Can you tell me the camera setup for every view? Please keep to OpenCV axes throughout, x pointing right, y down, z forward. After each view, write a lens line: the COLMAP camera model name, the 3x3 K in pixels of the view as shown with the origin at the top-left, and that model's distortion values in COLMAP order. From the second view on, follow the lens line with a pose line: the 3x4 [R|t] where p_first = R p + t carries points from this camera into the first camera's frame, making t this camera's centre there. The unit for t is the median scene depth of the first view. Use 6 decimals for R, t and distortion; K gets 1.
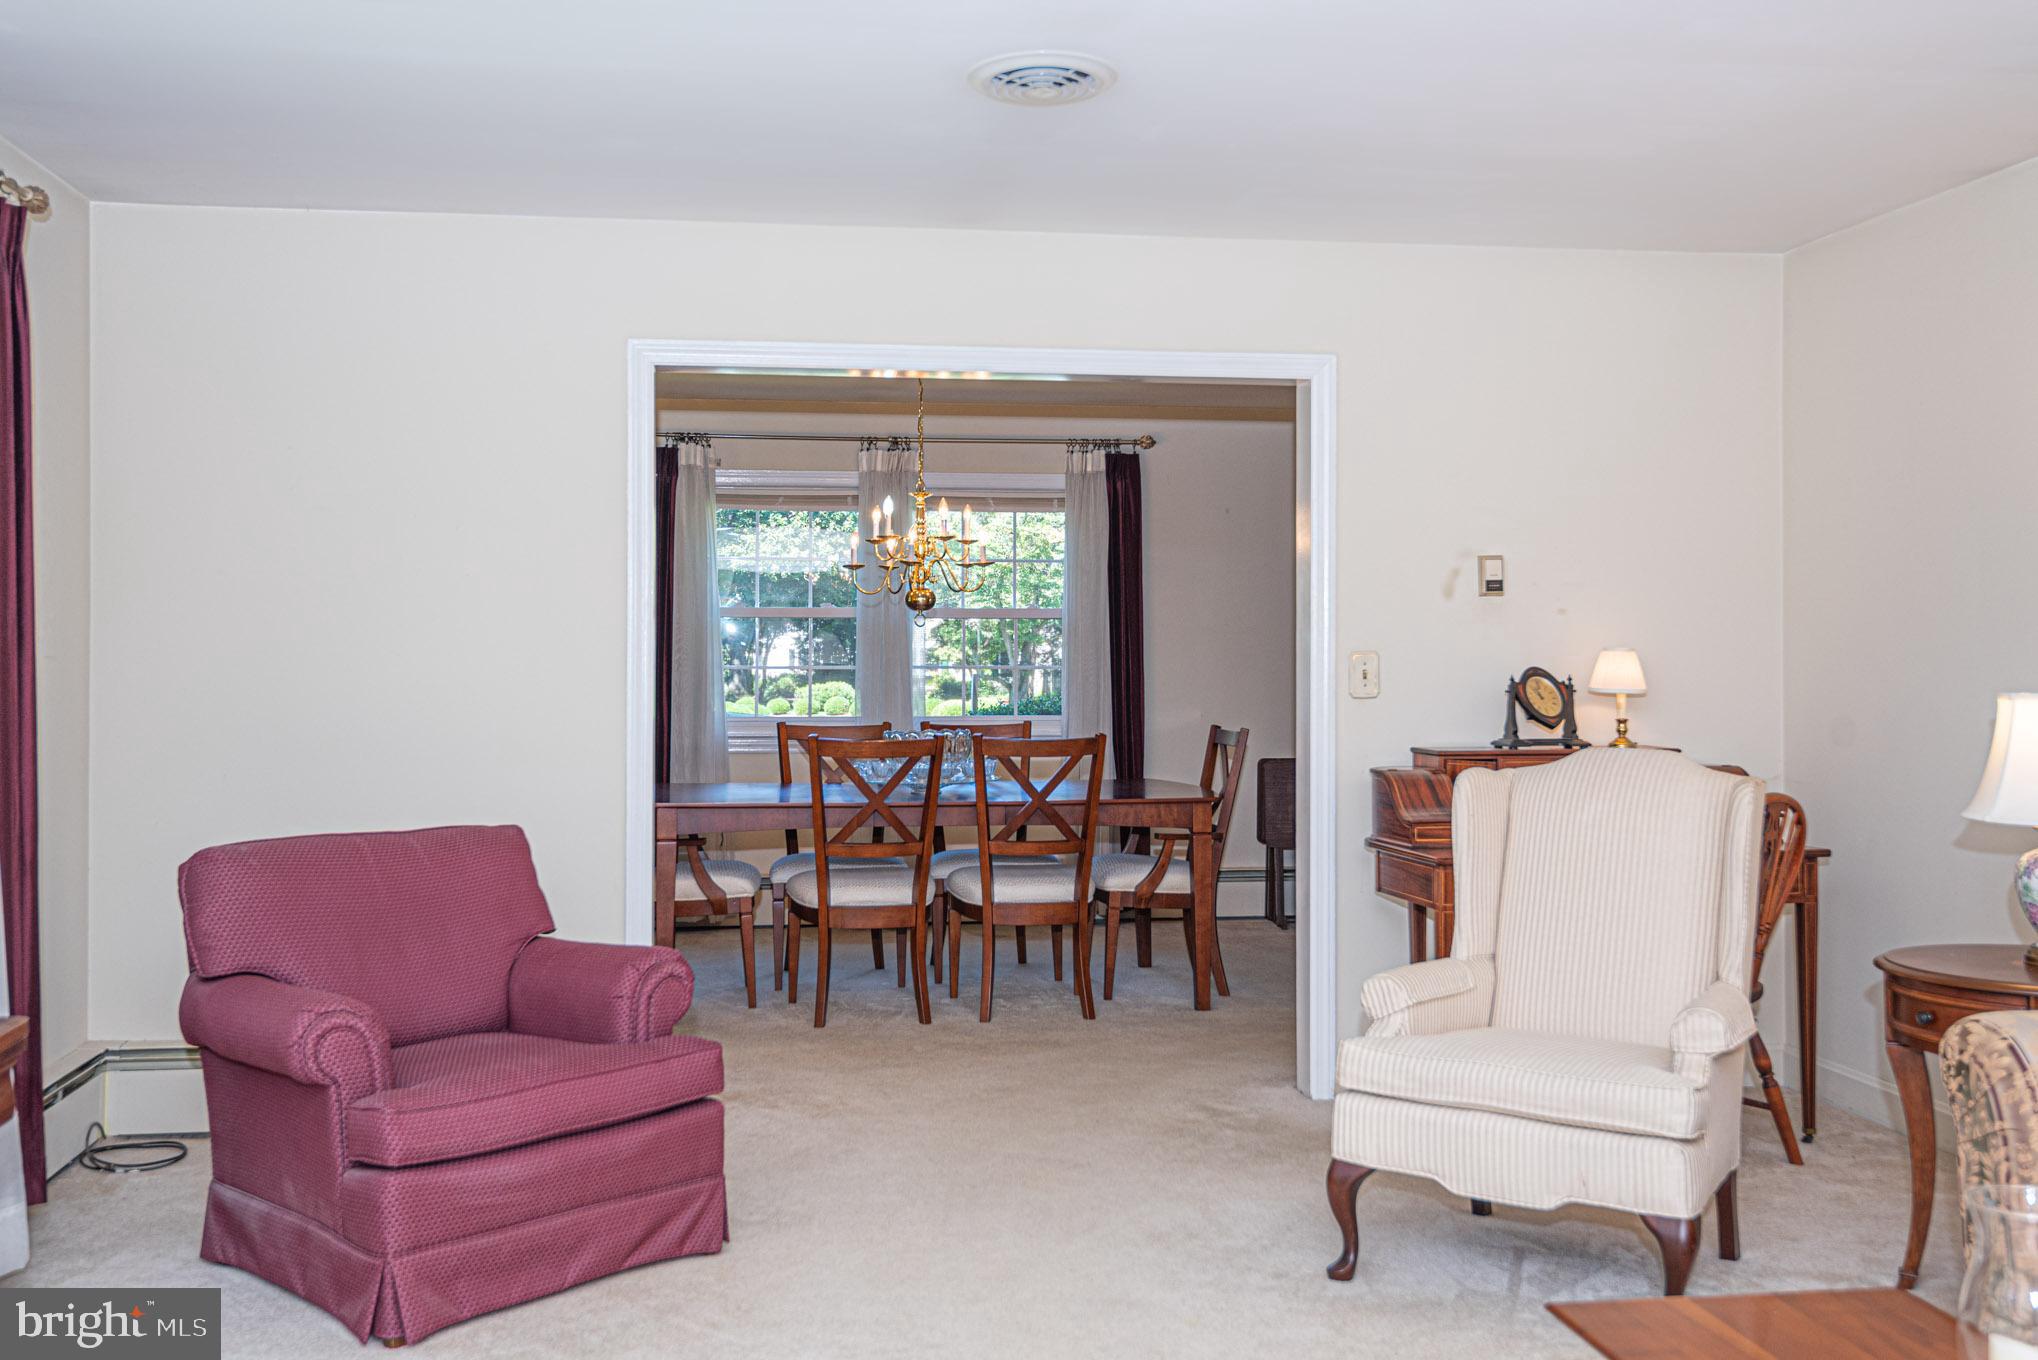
lens RADIAL K [[1918.4, 0, 972.8], [0, 1918.4, 649.0], [0, 0, 1]] dist [0.029523, 0.000000]
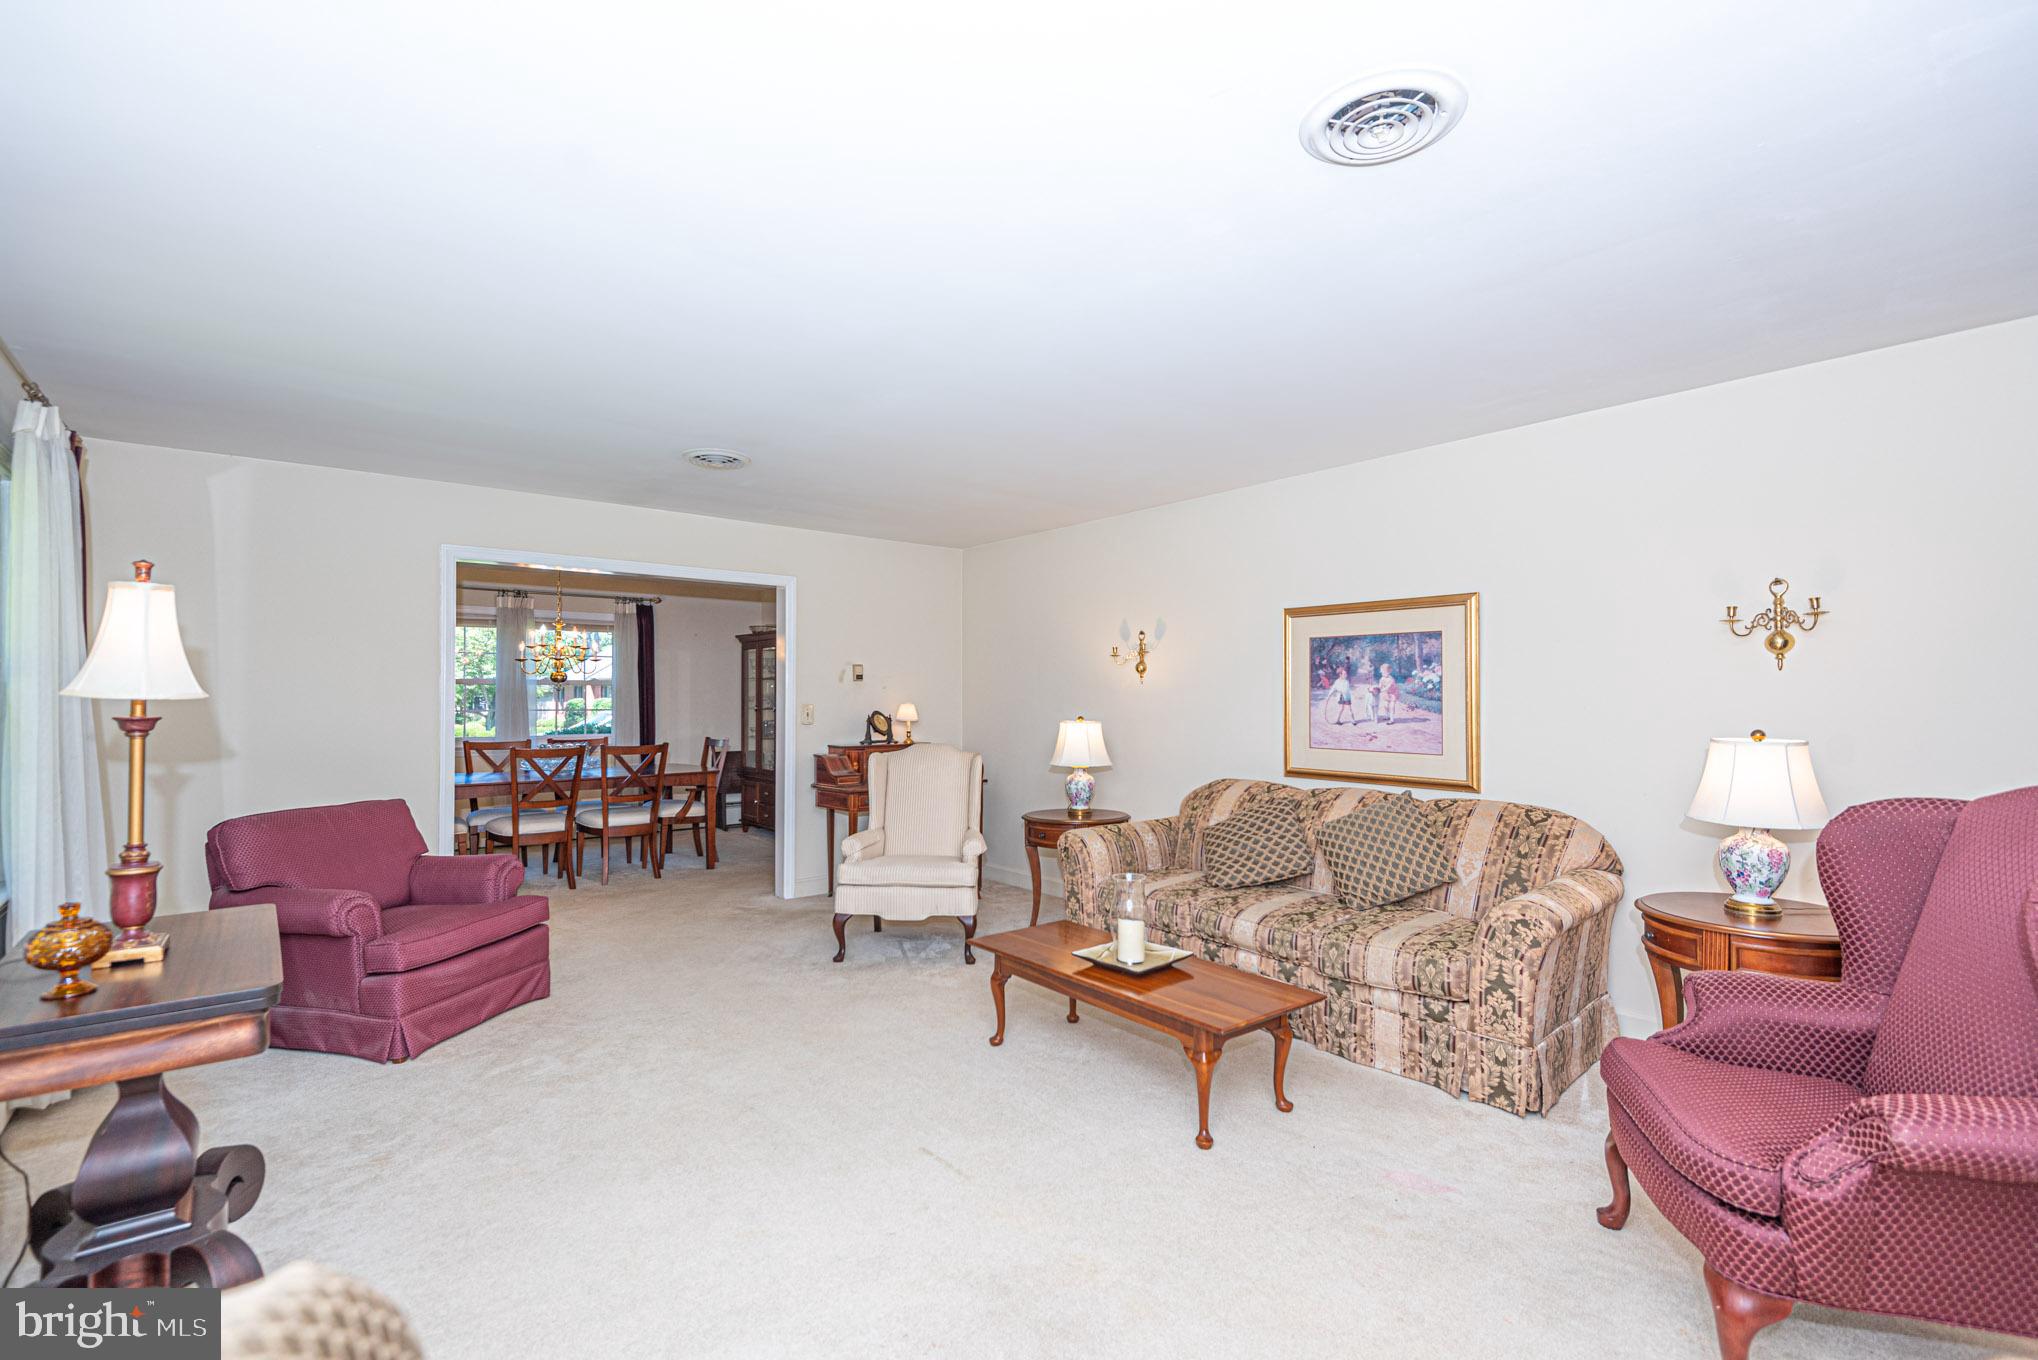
lens RADIAL K [[953.2, 0, 1016.7], [0, 953.2, 685.8], [0, 0, 1]] dist [0.019549, -0.001677]
pose [[0.846889, 0.006784, 0.531726, -0.208777], [-0.002406, 0.999957, -0.008927, -0.012494], [-0.531764, 0.006280, 0.846870, -0.124783]]
